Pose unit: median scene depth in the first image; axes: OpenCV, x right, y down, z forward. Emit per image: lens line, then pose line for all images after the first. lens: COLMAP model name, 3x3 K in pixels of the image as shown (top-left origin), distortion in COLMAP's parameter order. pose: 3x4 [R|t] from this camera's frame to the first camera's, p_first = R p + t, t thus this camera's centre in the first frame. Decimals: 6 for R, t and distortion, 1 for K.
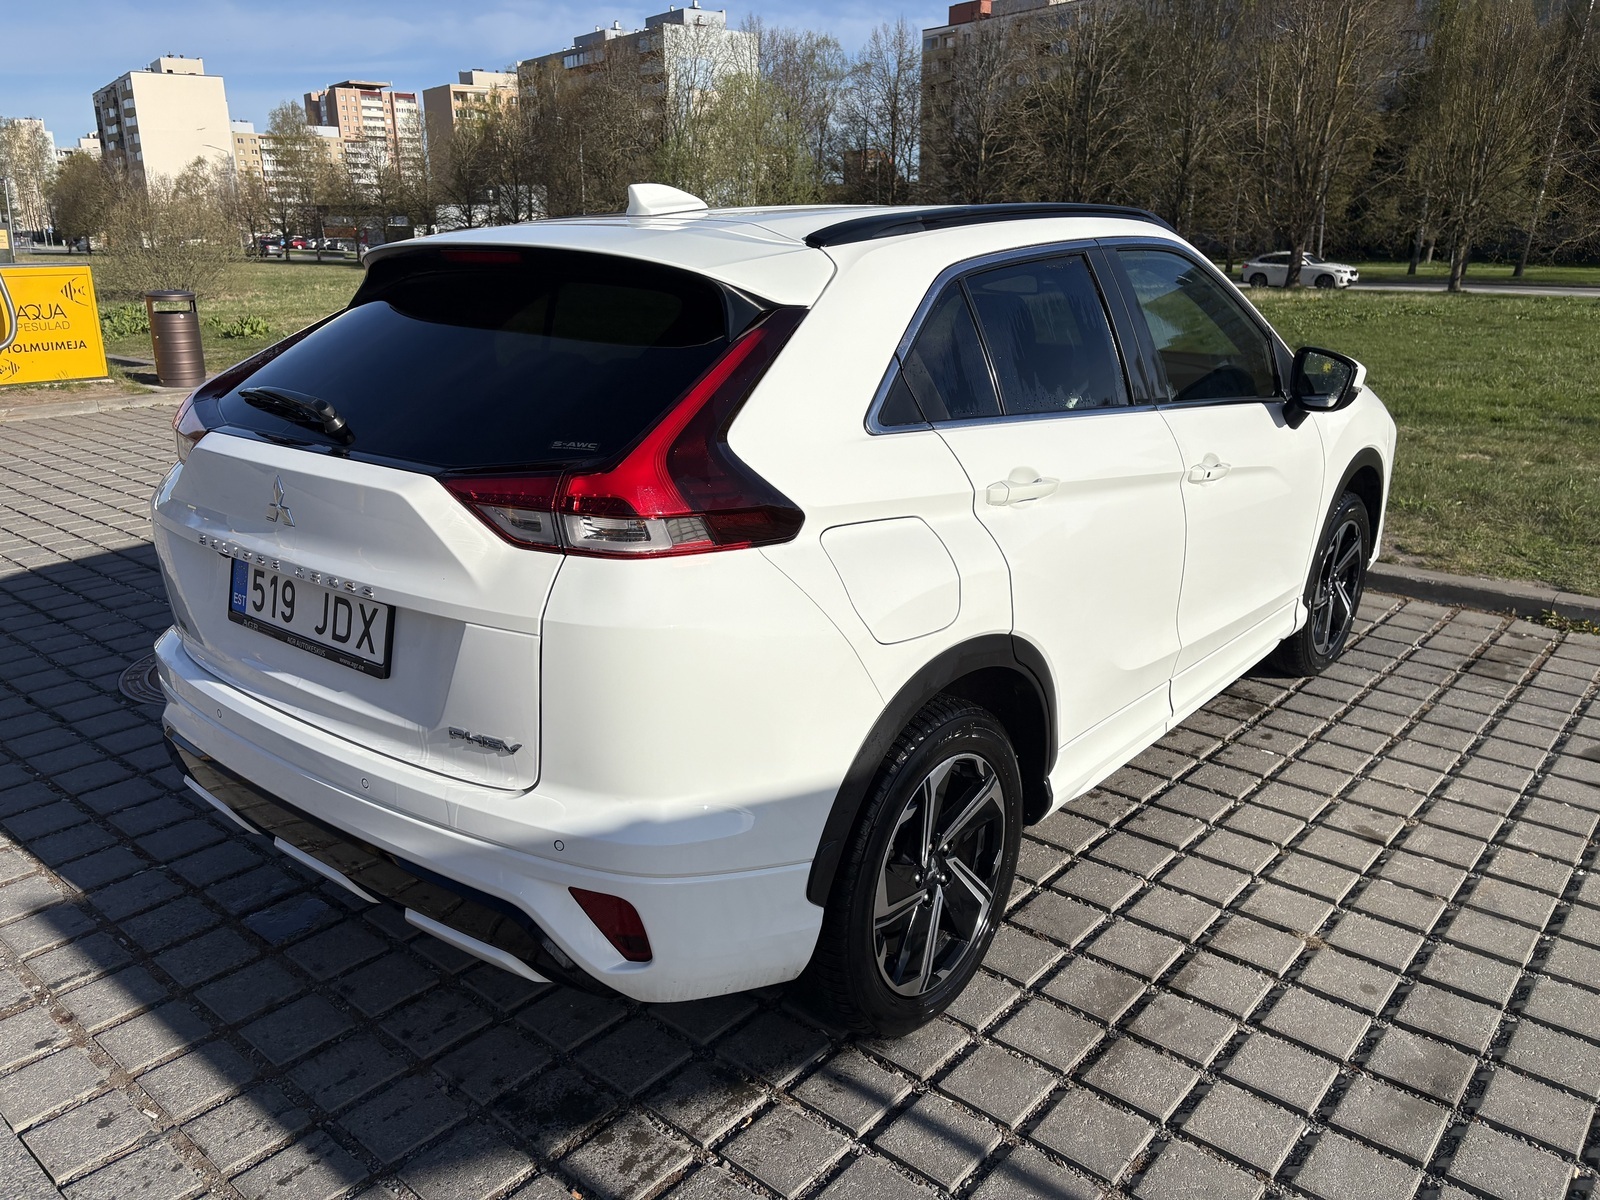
lens RADIAL K [[1208.1, 0, 800.0], [0, 1208.1, 600.0], [0, 0, 1]] dist [0.041116, -0.052197]
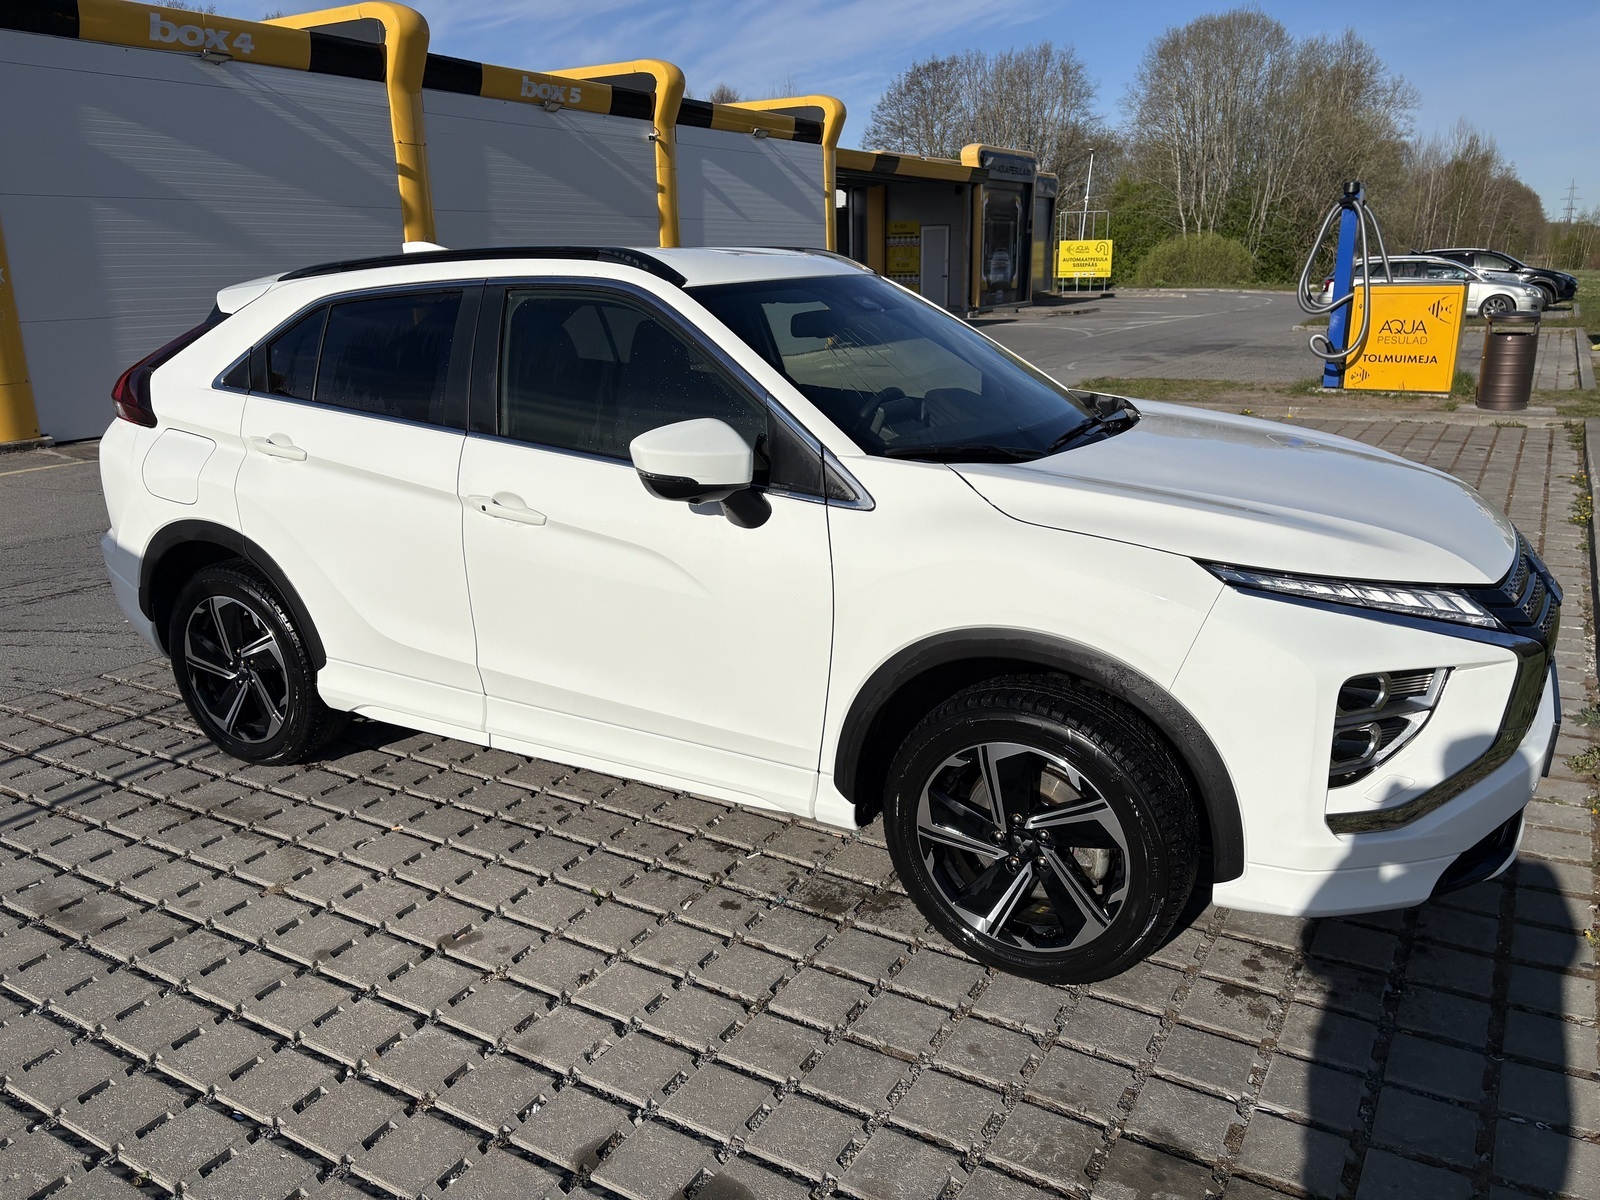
lens RADIAL K [[1207.4, 0, 800.0], [0, 1207.4, 600.0], [0, 0, 1]] dist [0.043930, -0.001682]
pose [[0.160662, 0.259230, -0.952359, 1.619749], [-0.270428, 0.939531, 0.210117, -0.373277], [0.949240, 0.223787, 0.221050, 1.230228]]
